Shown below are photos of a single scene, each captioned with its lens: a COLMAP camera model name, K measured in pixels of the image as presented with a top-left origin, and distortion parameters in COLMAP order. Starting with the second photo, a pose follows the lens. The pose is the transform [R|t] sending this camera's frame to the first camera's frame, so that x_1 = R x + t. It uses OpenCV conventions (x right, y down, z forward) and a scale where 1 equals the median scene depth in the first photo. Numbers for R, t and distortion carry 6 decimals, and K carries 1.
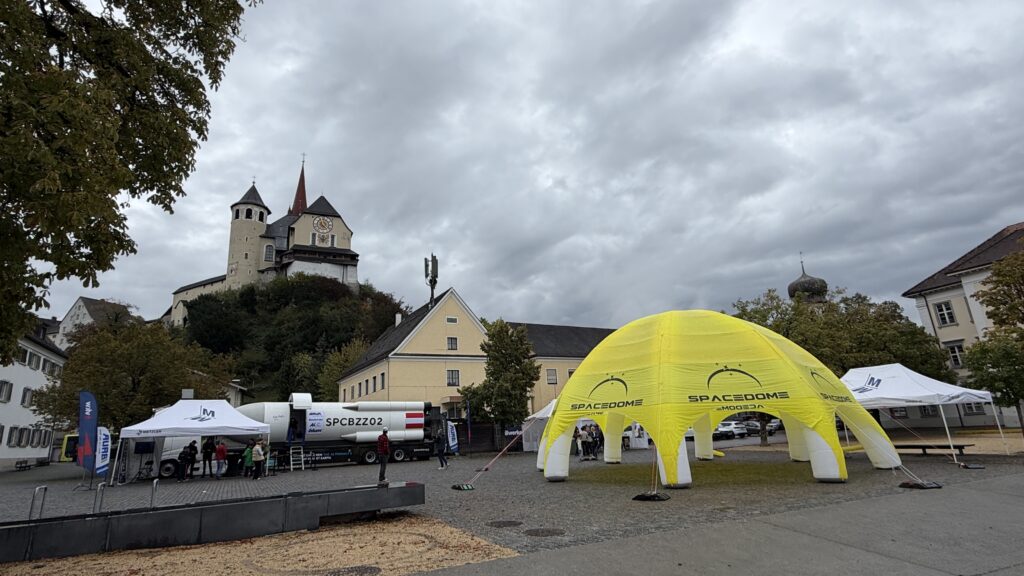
lens RADIAL K [[513.1, 0, 511.4], [0, 513.1, 291.6], [0, 0, 1]] dist [-0.005228, -0.000595]
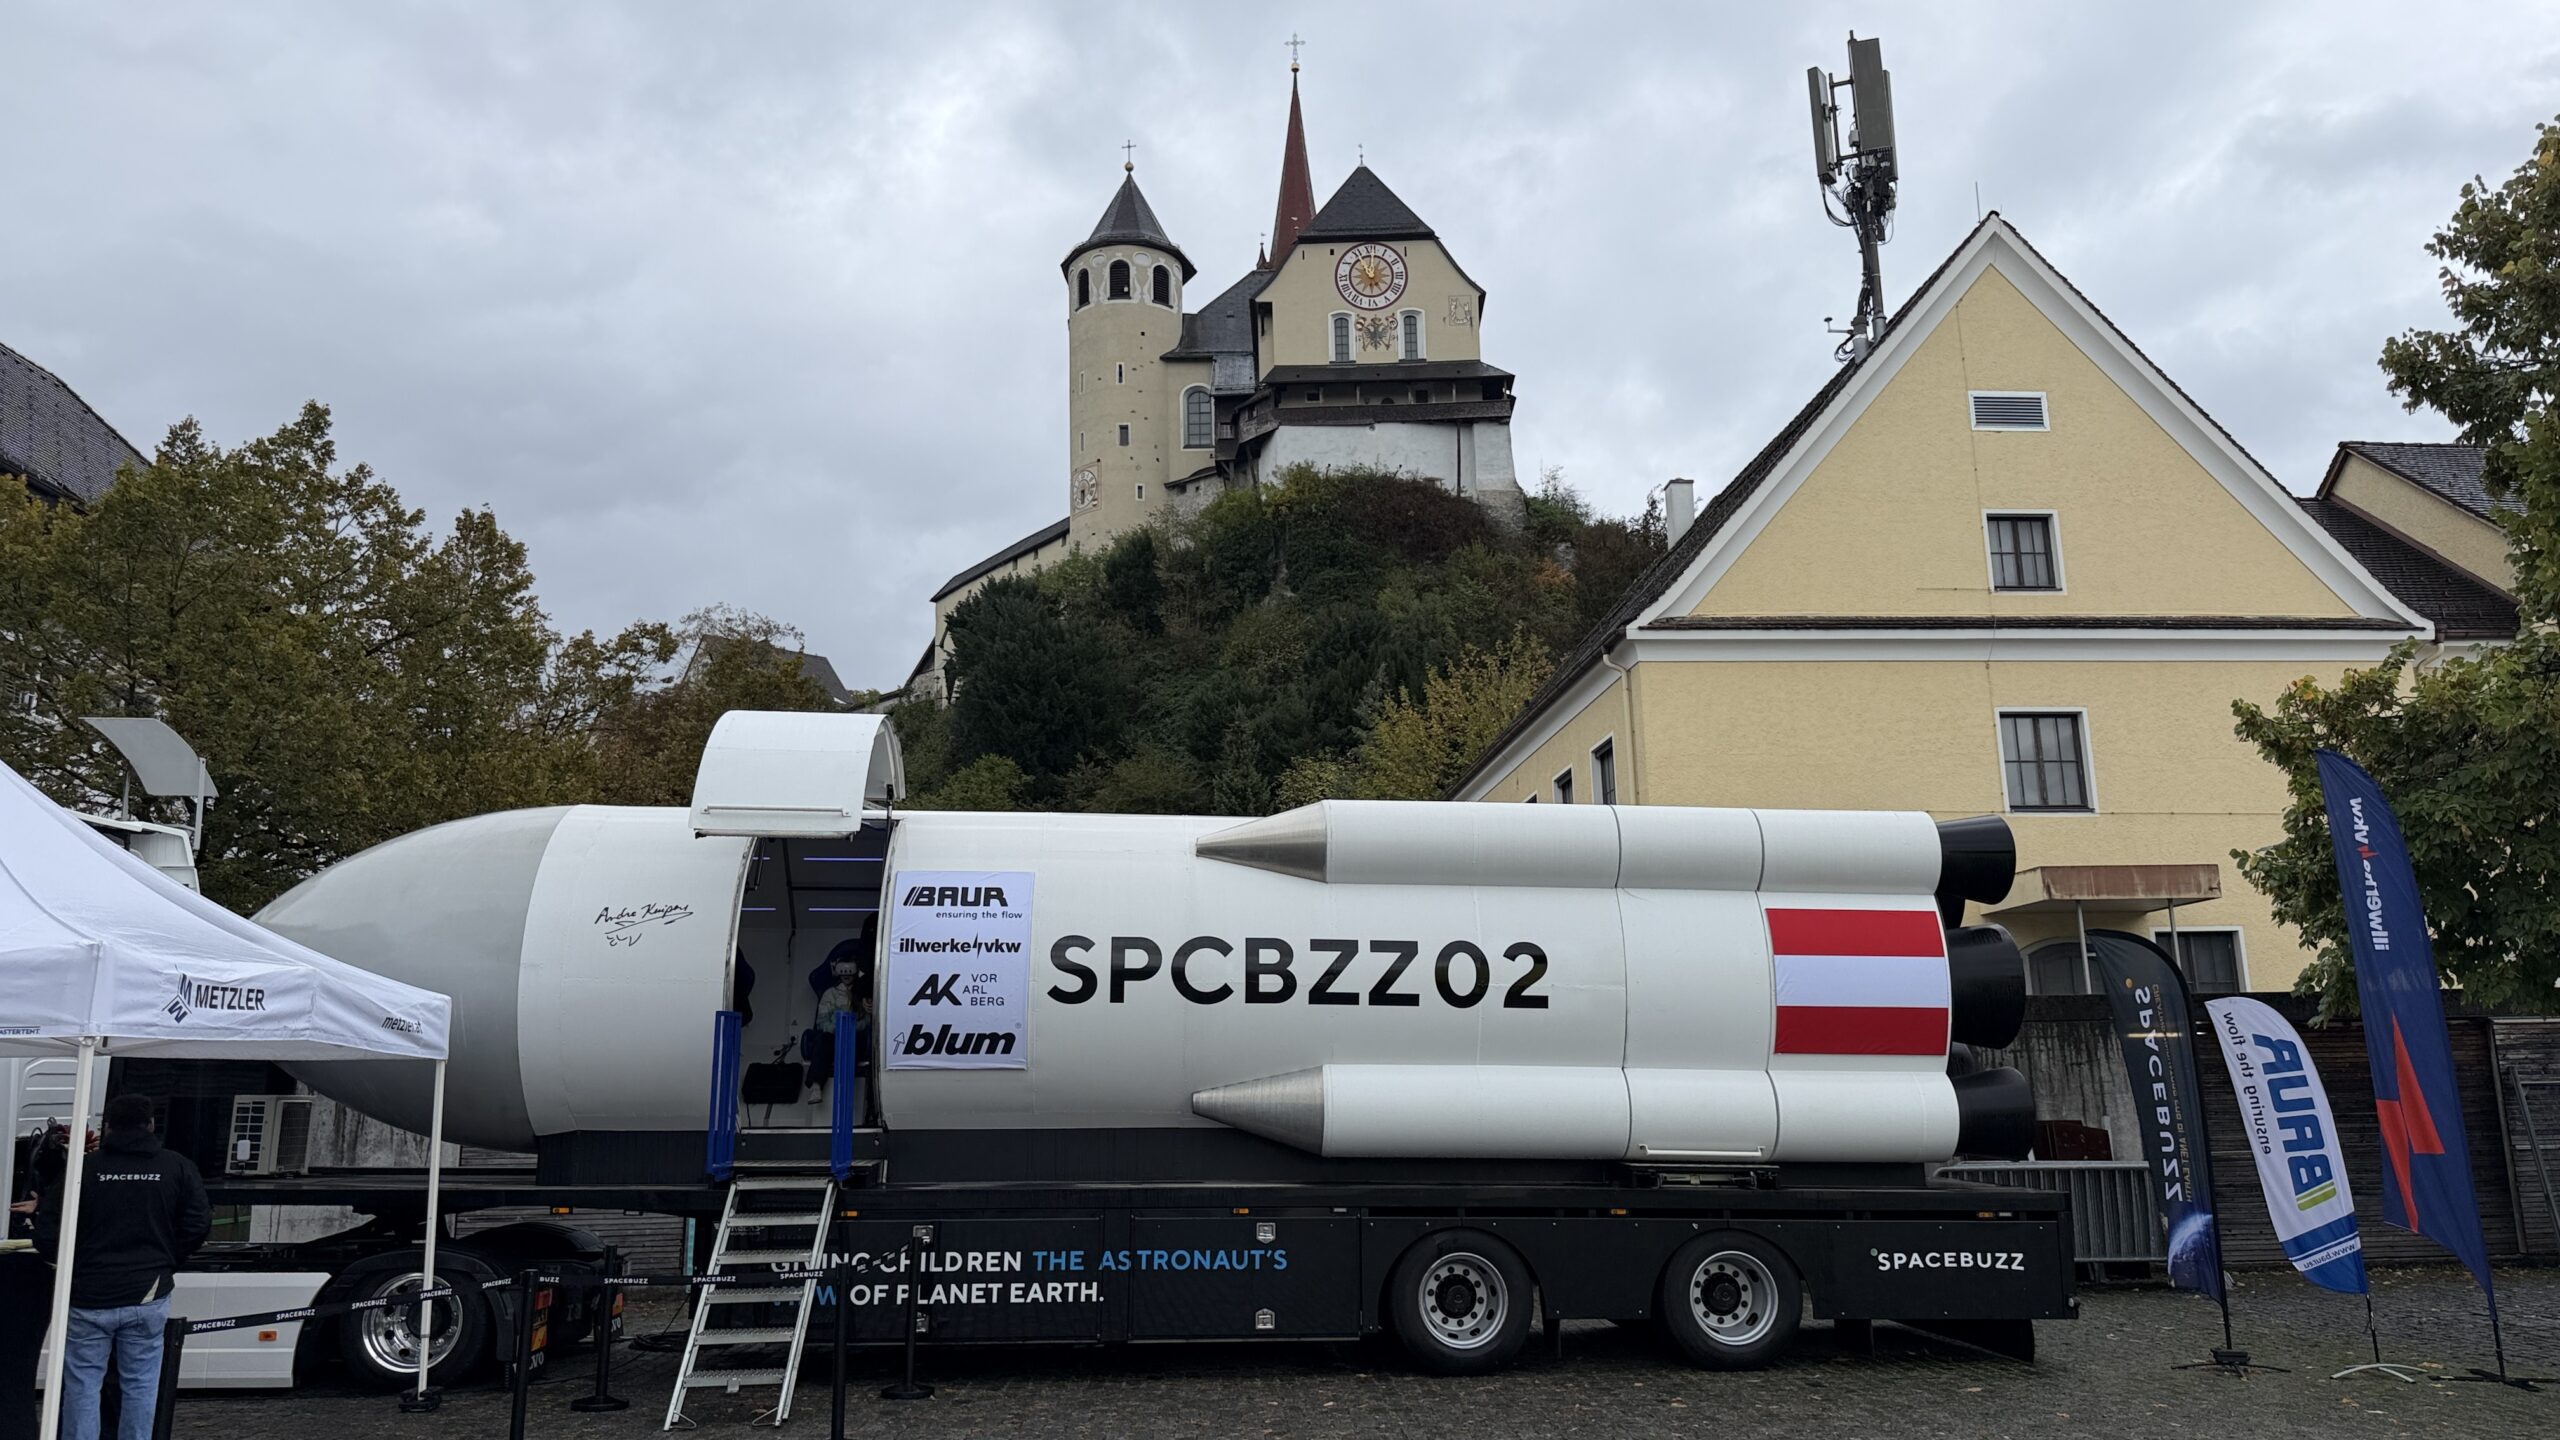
lens RADIAL K [[1778.0, 0, 1283.5], [0, 1778.0, 721.8], [0, 0, 1]] dist [0.075706, -0.001878]
pose [[0.901782, -0.050657, -0.429212, -0.035009], [0.080579, 0.995401, 0.051816, 0.044440], [0.424614, -0.081312, 0.901716, 0.162278]]
